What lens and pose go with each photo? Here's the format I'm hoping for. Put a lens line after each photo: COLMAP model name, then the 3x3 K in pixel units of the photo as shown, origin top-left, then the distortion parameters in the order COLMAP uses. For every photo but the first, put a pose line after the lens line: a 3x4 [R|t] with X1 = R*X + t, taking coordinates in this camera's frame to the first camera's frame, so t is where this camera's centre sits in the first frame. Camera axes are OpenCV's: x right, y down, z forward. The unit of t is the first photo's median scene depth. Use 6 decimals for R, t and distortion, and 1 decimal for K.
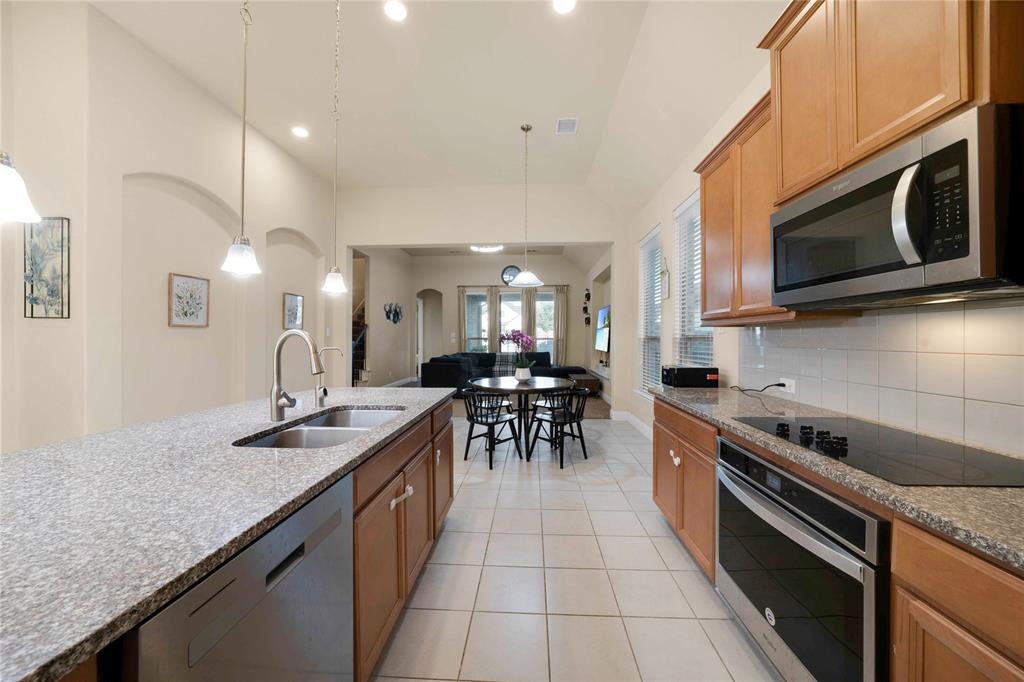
lens RADIAL K [[366.6, 0, 515.1], [0, 366.6, 346.0], [0, 0, 1]] dist [-0.000816, -0.000069]
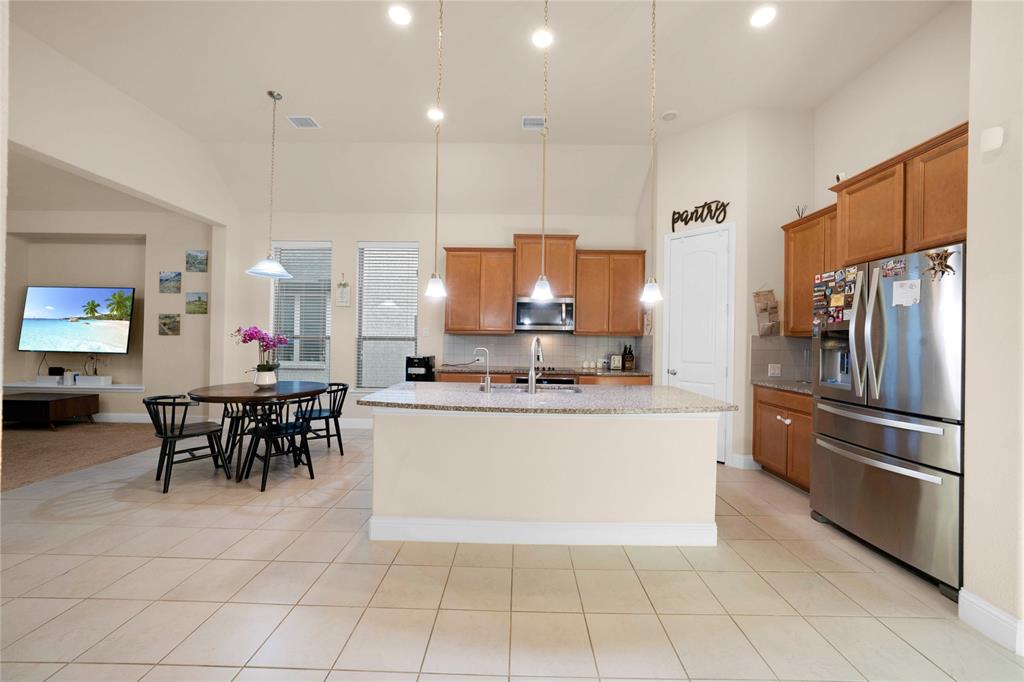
lens RADIAL K [[384.9, 0, 515.1], [0, 384.9, 334.3], [0, 0, 1]] dist [-0.001556, 0.000845]
pose [[-0.039723, 0.013324, 0.999122, -0.405521], [0.000196, 0.999911, -0.013327, -0.010951], [-0.999211, -0.000333, -0.039722, 0.217479]]
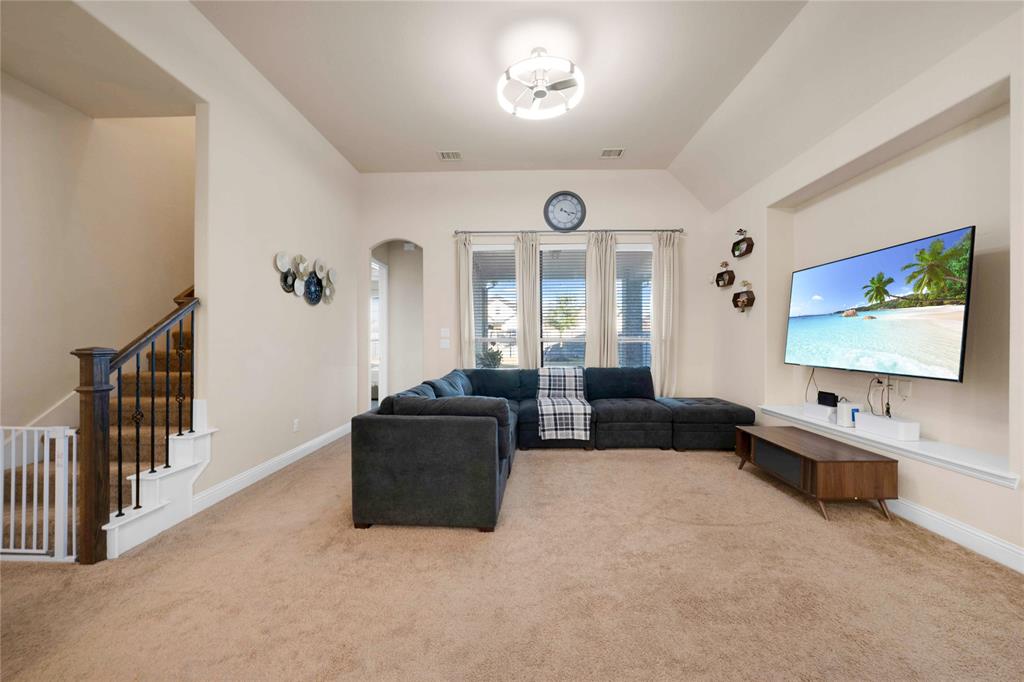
lens RADIAL K [[384.9, 0, 518.0], [0, 384.9, 341.7], [0, 0, 1]] dist [-0.001556, 0.000845]
pose [[0.999477, -0.000290, 0.032332, -0.097517], [0.000643, 0.999940, -0.010899, -0.012486], [-0.032327, 0.010914, 0.999418, 0.536258]]
